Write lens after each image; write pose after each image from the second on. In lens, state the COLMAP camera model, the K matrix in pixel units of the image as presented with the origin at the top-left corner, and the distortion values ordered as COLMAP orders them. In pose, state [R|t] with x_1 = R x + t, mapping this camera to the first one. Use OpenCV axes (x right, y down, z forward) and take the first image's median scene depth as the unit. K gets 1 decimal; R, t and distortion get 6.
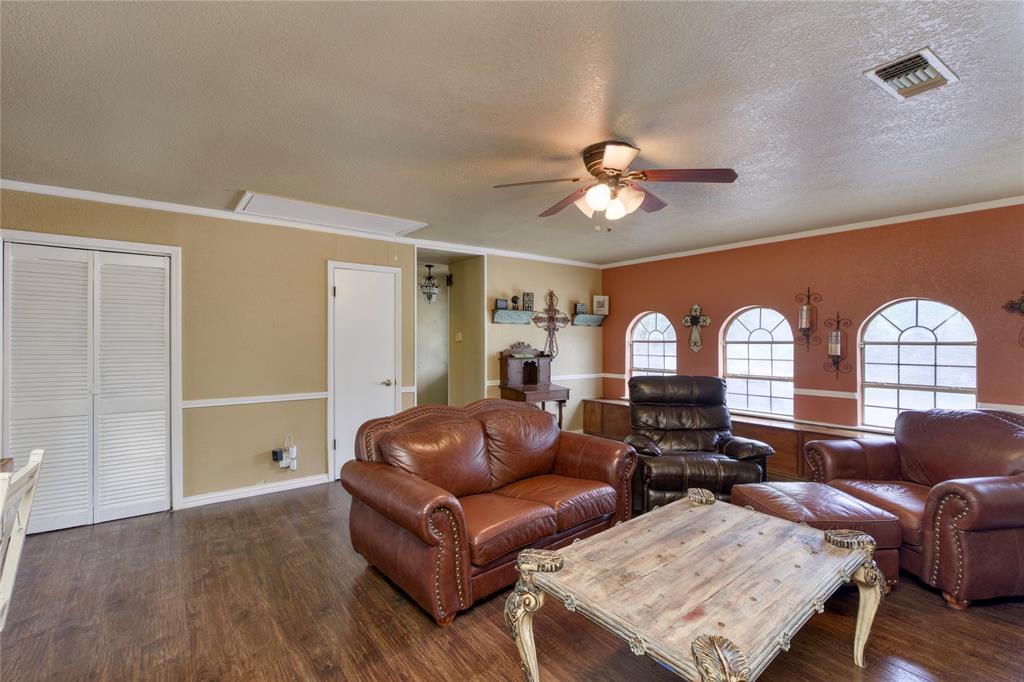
lens RADIAL K [[464.4, 0, 496.3], [0, 464.4, 335.9], [0, 0, 1]] dist [-0.005408, -0.000467]
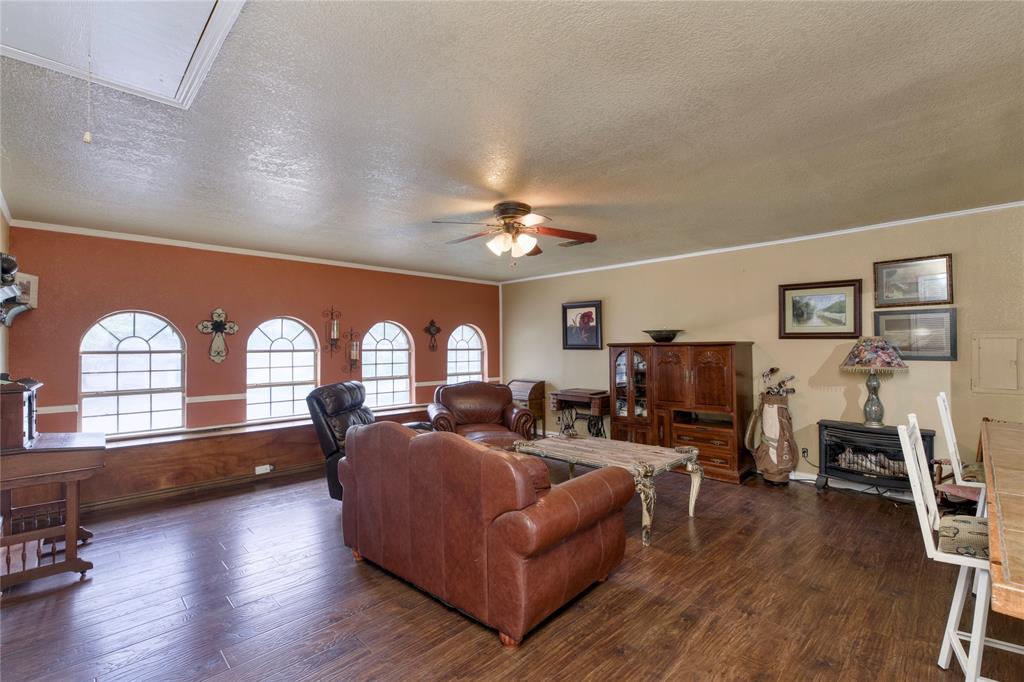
lens RADIAL K [[464.4, 0, 514.9], [0, 464.4, 343.1], [0, 0, 1]] dist [-0.005408, -0.000467]
pose [[-0.158959, 0.005153, 0.987272, -0.531915], [-0.004783, 0.999971, -0.005990, 0.000404], [-0.987274, -0.005675, -0.158930, 0.583358]]
